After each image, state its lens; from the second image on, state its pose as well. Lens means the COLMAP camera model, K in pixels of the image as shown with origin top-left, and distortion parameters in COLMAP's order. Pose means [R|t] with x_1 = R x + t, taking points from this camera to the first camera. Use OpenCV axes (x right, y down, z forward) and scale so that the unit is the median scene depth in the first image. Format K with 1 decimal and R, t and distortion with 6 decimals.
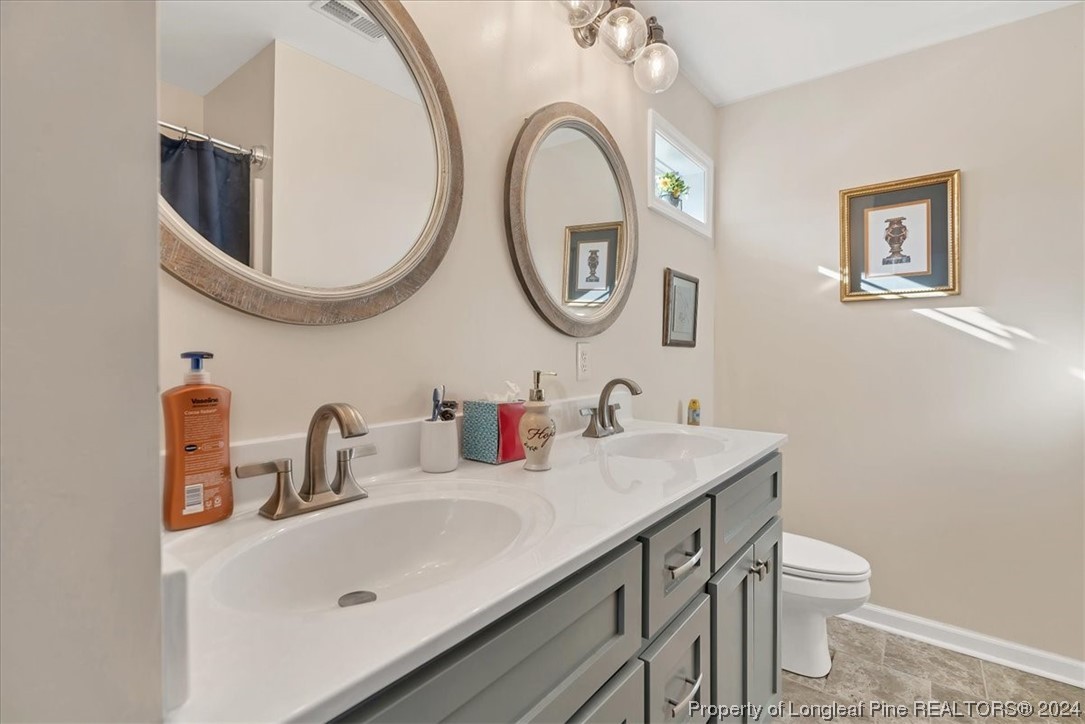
lens RADIAL K [[504.1, 0, 538.9], [0, 504.1, 356.0], [0, 0, 1]] dist [-0.003221, 0.000208]
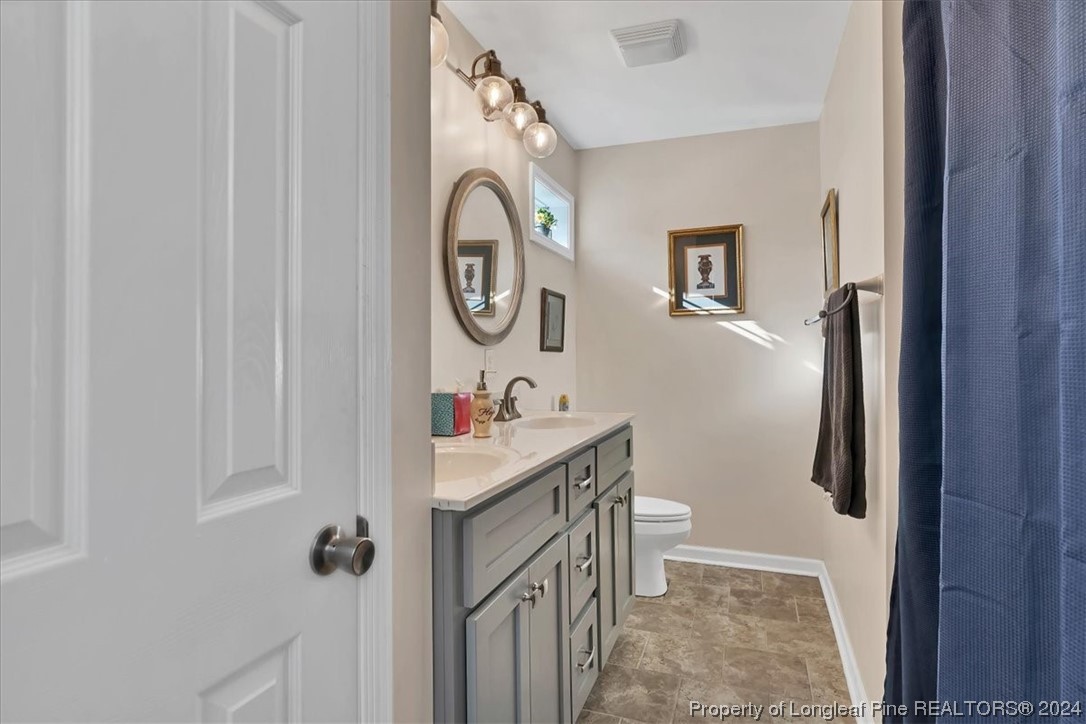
lens RADIAL K [[504.5, 0, 539.3], [0, 504.5, 356.0], [0, 0, 1]] dist [-0.003221, 0.000208]
pose [[0.960806, -0.011784, 0.276971, -0.105698], [0.014290, 0.999873, -0.007029, 0.000882], [-0.276853, 0.010712, 0.960853, -0.193724]]
